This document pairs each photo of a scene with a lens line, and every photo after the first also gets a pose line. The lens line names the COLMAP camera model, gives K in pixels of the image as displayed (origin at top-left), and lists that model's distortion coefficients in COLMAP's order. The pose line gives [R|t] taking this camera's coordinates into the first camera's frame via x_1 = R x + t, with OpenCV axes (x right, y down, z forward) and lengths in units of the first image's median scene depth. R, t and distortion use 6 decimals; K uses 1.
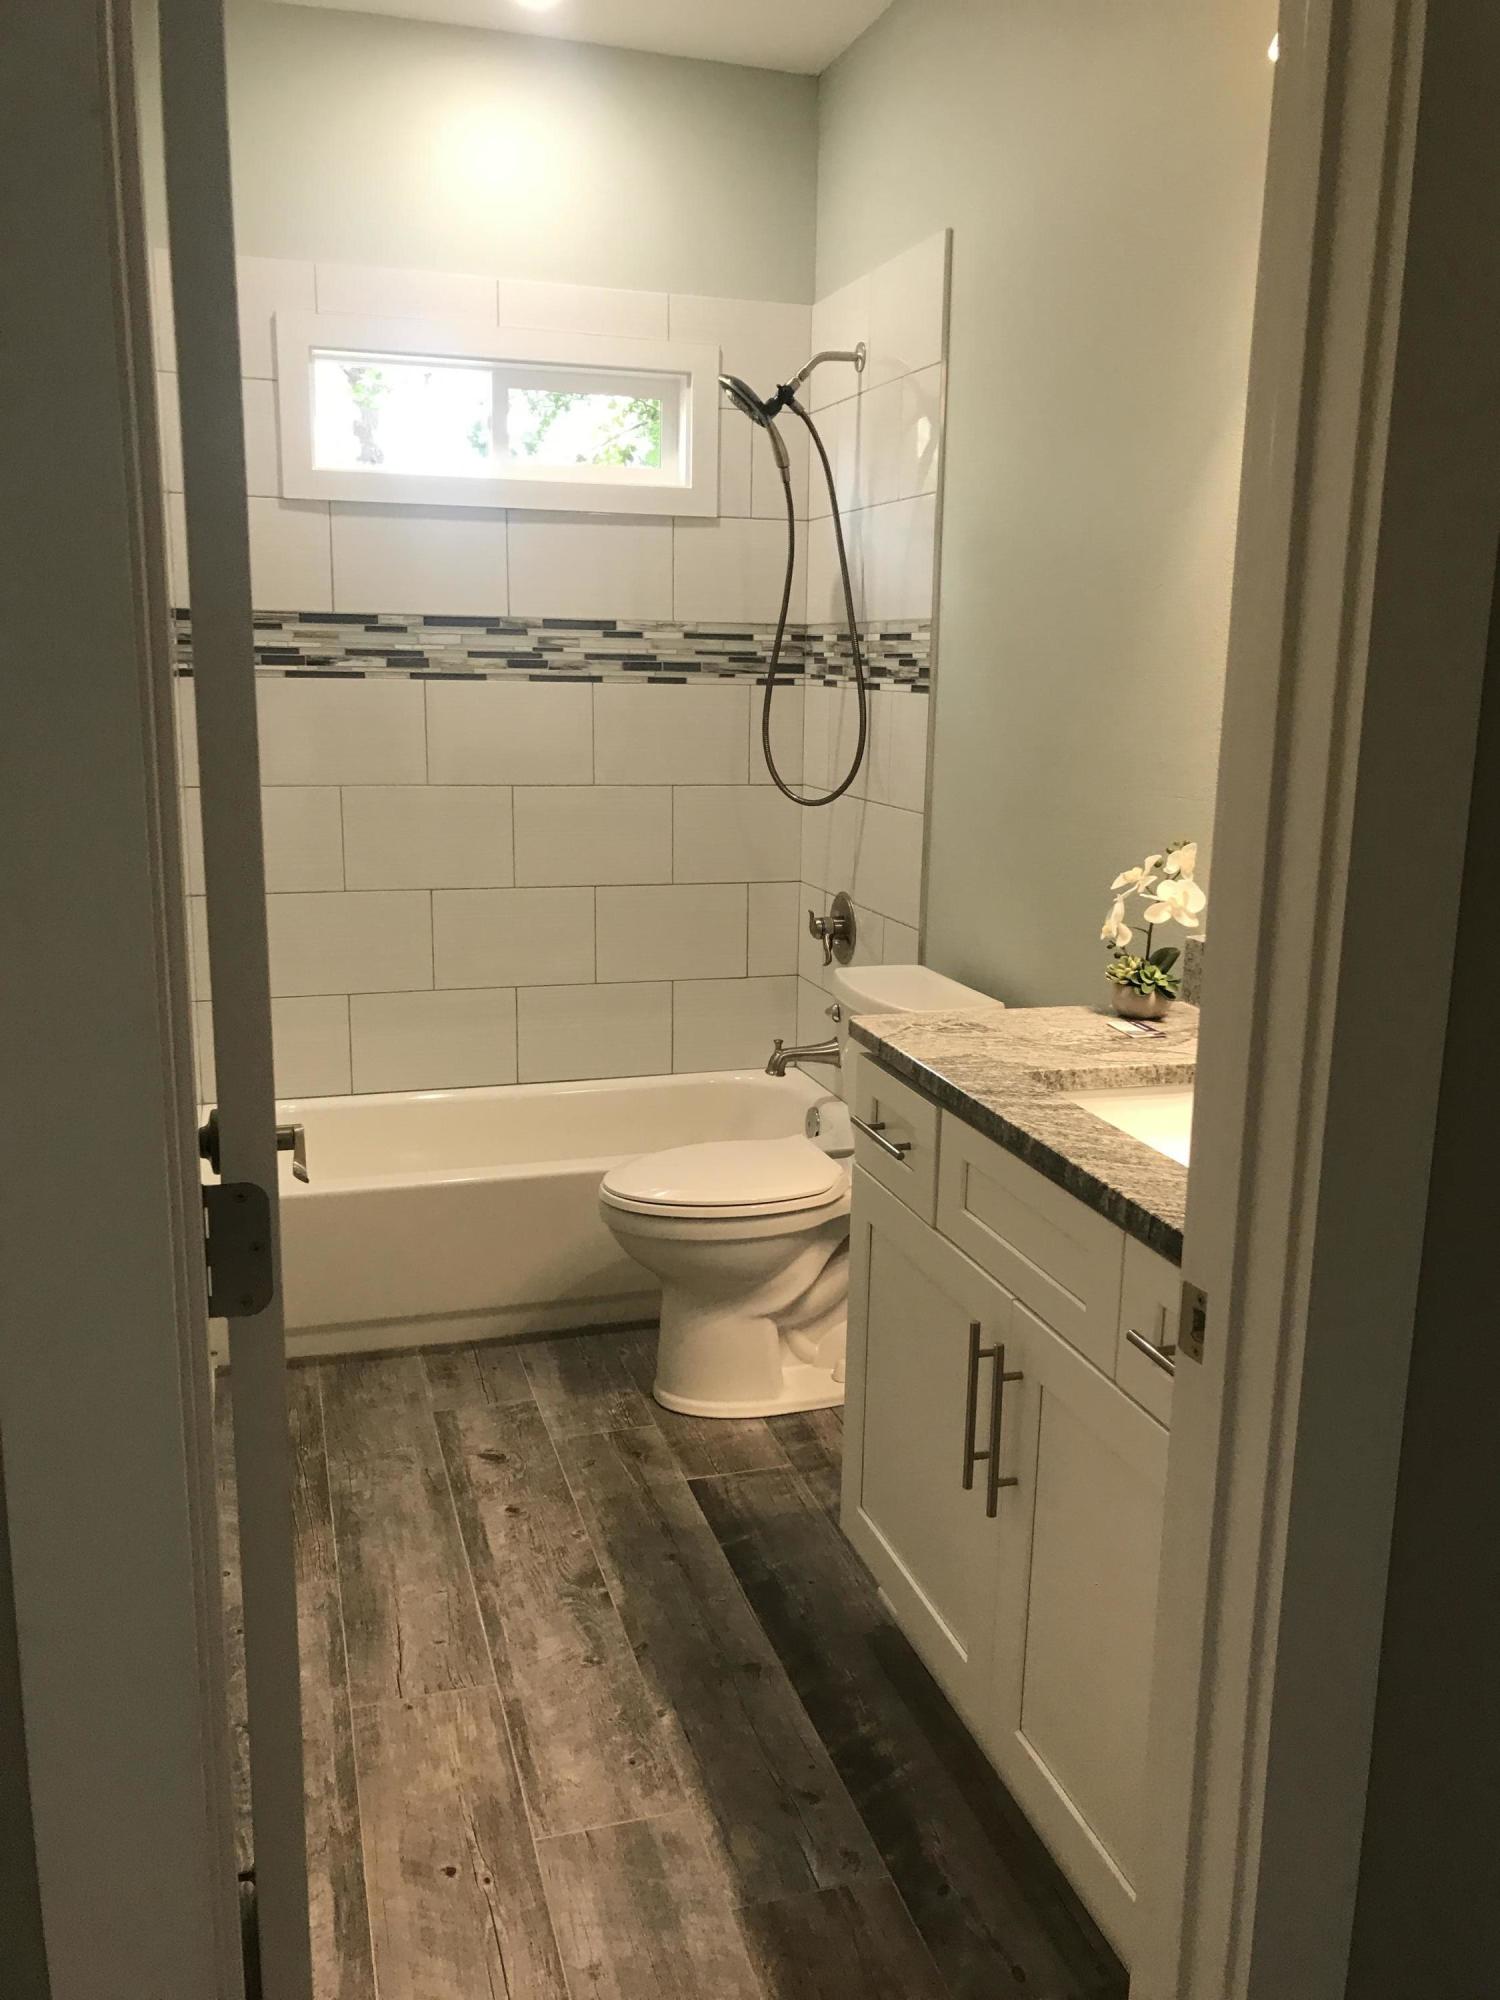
lens RADIAL K [[1647.4, 0, 753.7], [0, 1647.4, 998.4], [0, 0, 1]] dist [0.030630, -0.026160]
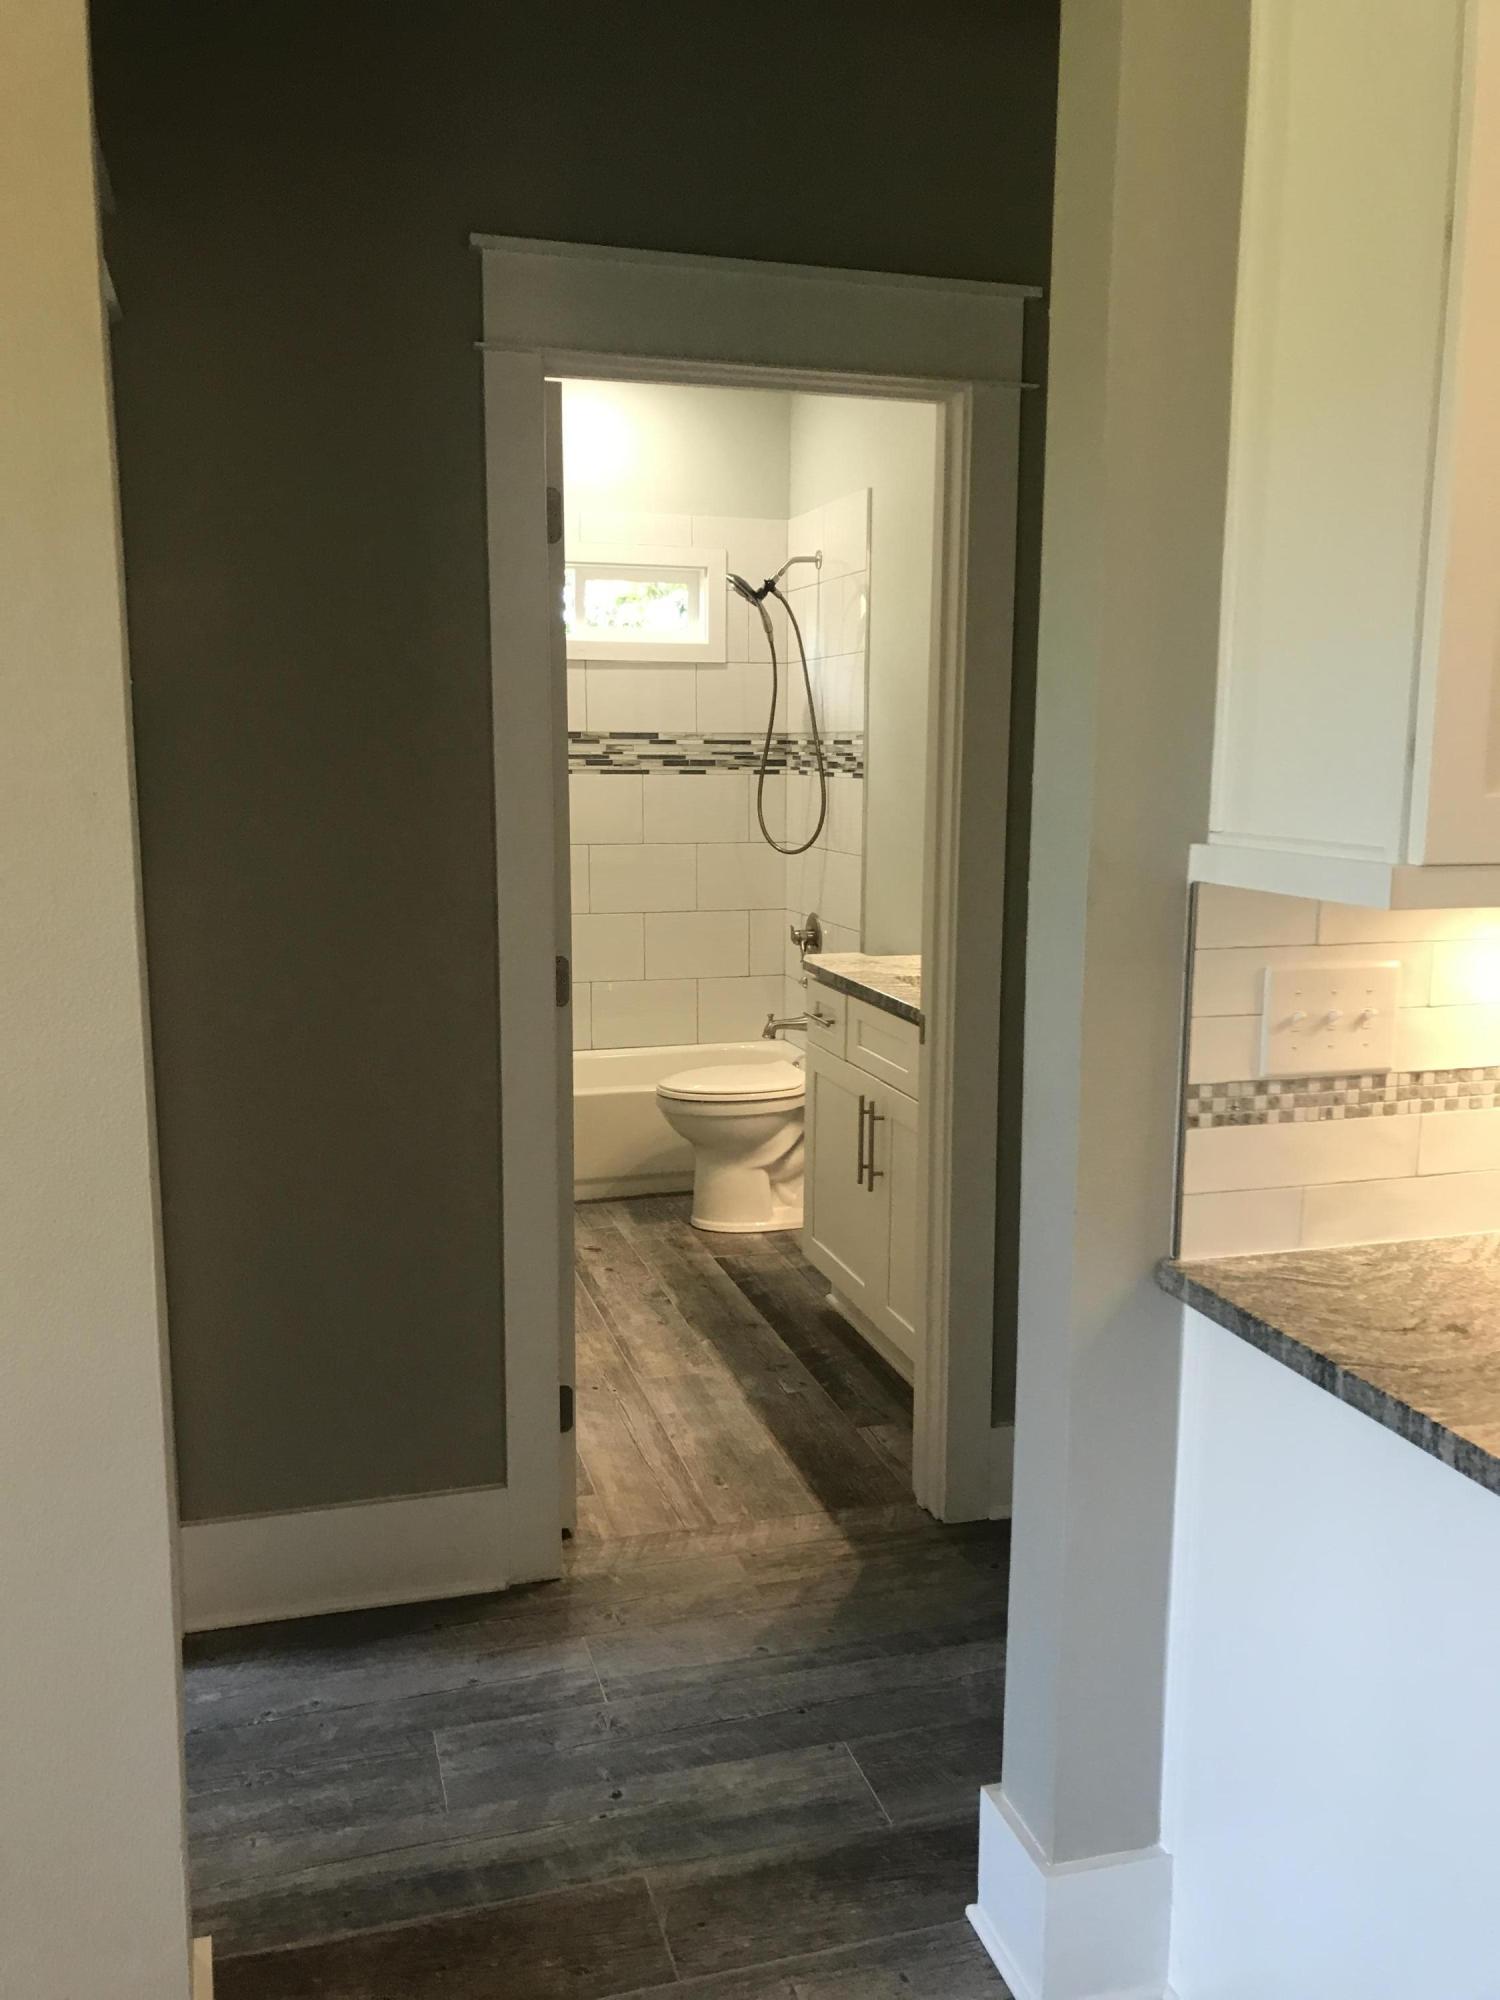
lens RADIAL K [[1647.4, 0, 746.4], [0, 1647.4, 1011.6], [0, 0, 1]] dist [0.030630, -0.026160]
pose [[0.999867, -0.011457, -0.011634, 0.012540], [0.010917, 0.998905, -0.045499, 0.109693], [0.012142, 0.045366, 0.998897, -0.572499]]
